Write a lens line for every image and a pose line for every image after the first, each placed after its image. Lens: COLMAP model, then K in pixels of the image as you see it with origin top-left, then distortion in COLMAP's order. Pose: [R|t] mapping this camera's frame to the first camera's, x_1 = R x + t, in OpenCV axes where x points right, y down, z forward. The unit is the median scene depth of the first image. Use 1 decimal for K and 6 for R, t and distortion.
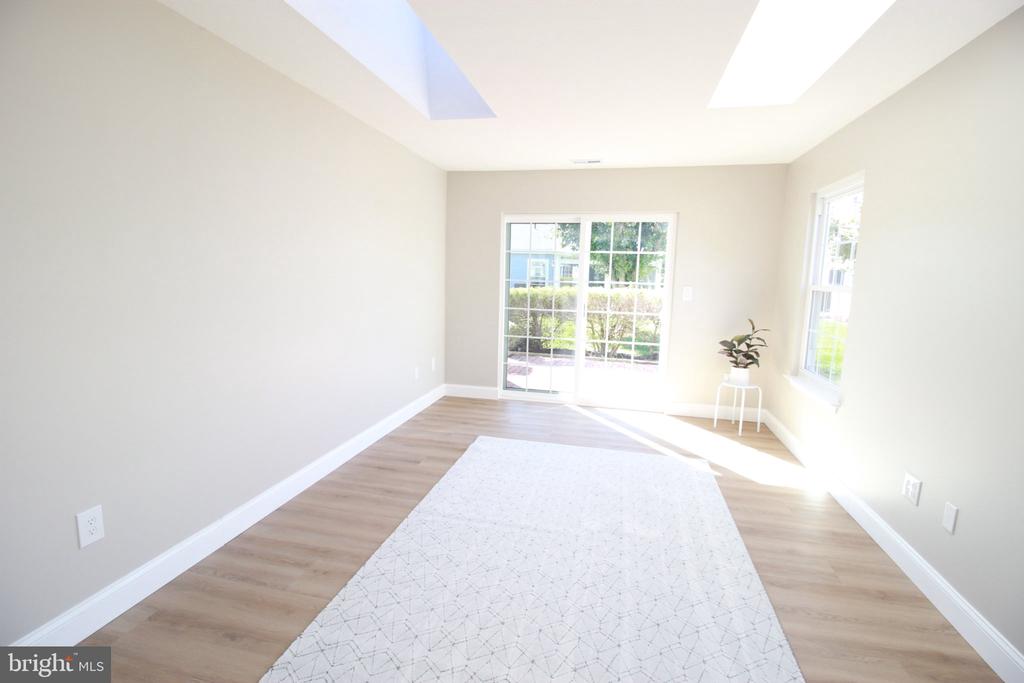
lens RADIAL K [[474.9, 0, 510.0], [0, 474.9, 341.4], [0, 0, 1]] dist [-0.002656, -0.010502]
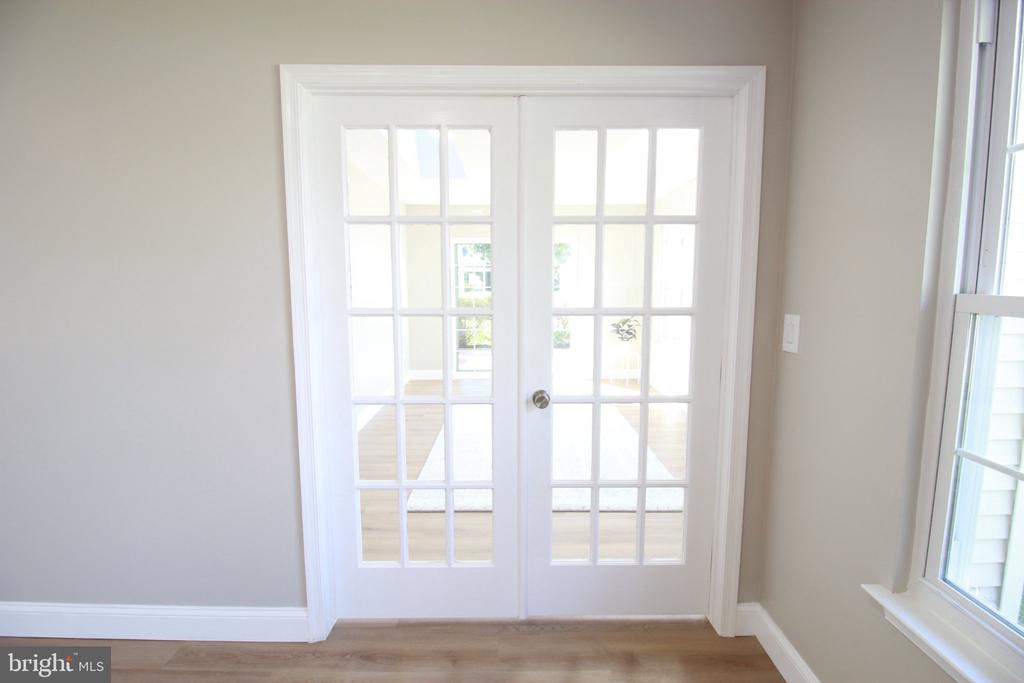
lens RADIAL K [[474.9, 0, 512.7], [0, 474.9, 335.5], [0, 0, 1]] dist [-0.002656, -0.010502]
pose [[0.970539, -0.052603, 0.235131, -0.201294], [0.059649, 0.997955, -0.022952, 0.051555], [-0.233443, 0.036301, 0.971693, -0.357644]]
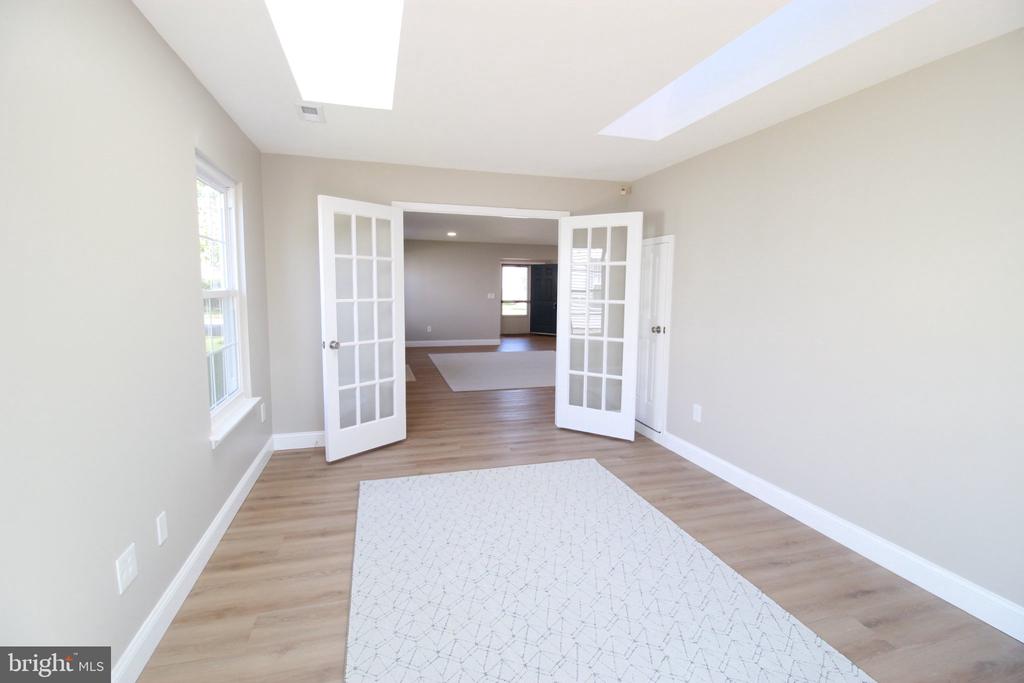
lens RADIAL K [[474.9, 0, 512.2], [0, 474.9, 341.0], [0, 0, 1]] dist [-0.002656, -0.010502]
pose [[-0.866068, 0.022256, -0.499430, 0.343891], [-0.103555, 0.969355, 0.222773, -0.120390], [0.489083, 0.244655, -0.837223, 0.888499]]
